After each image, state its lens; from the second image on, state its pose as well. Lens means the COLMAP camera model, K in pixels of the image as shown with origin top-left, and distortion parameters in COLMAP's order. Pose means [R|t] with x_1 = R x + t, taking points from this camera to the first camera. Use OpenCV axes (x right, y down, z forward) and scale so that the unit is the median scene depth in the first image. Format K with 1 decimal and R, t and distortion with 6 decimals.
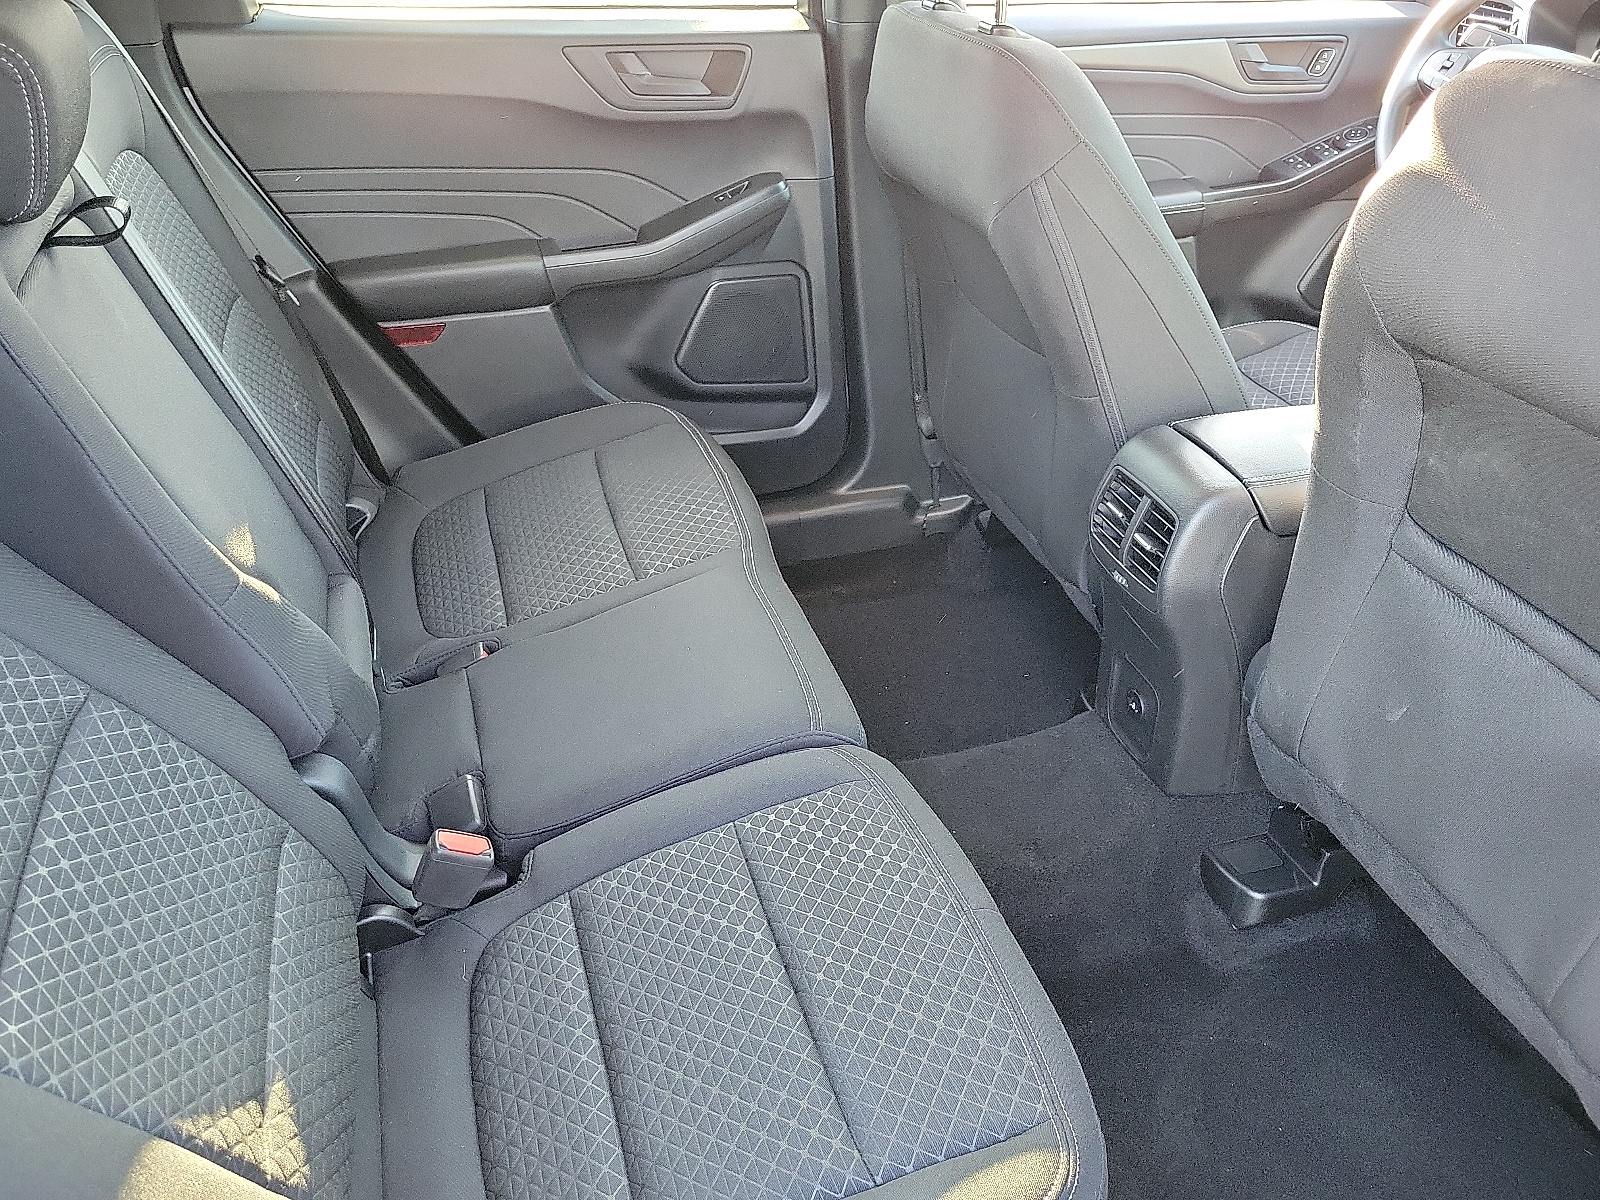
lens RADIAL K [[1312.8, 0, 796.4], [0, 1312.8, 606.8], [0, 0, 1]] dist [0.020847, -0.019879]
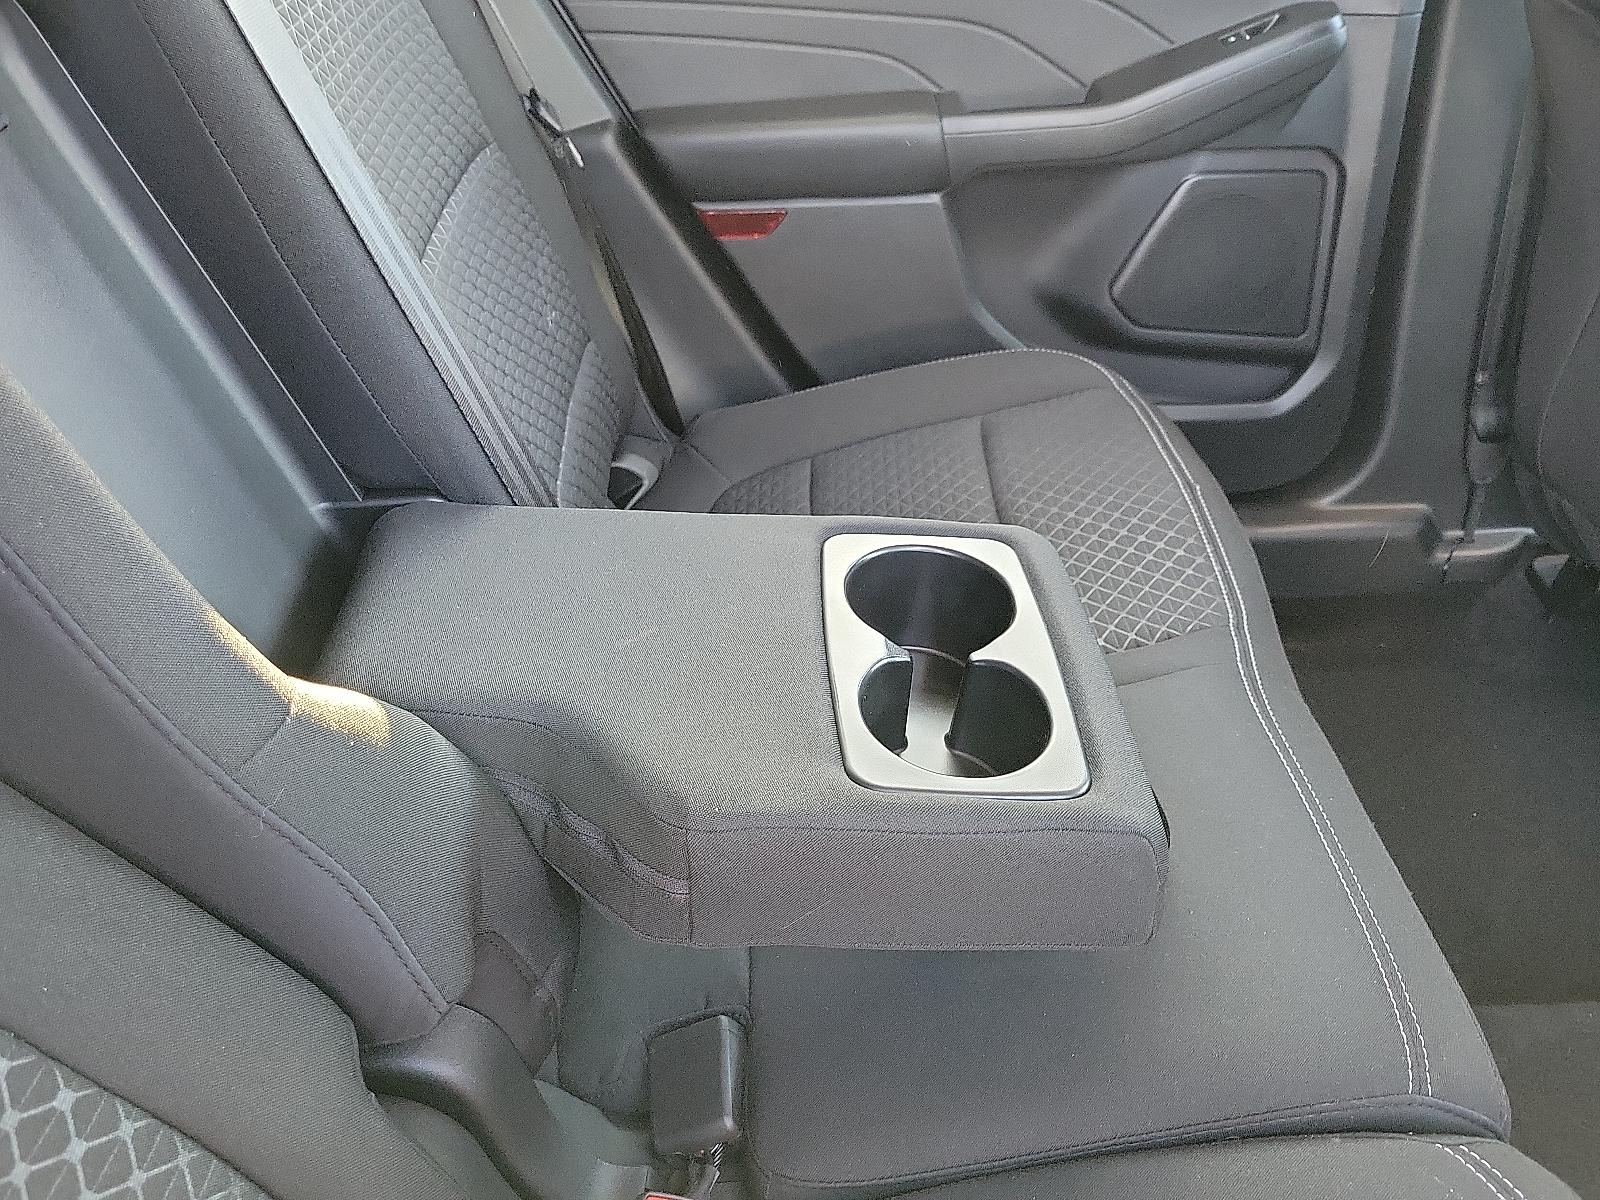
lens RADIAL K [[1312.8, 0, 802.0], [0, 1312.8, 593.0], [0, 0, 1]] dist [0.020847, -0.019879]
pose [[0.972269, 0.127006, -0.196371, -0.096681], [-0.115902, 0.990992, 0.067089, -0.063036], [0.203123, -0.042469, 0.978232, 0.314875]]
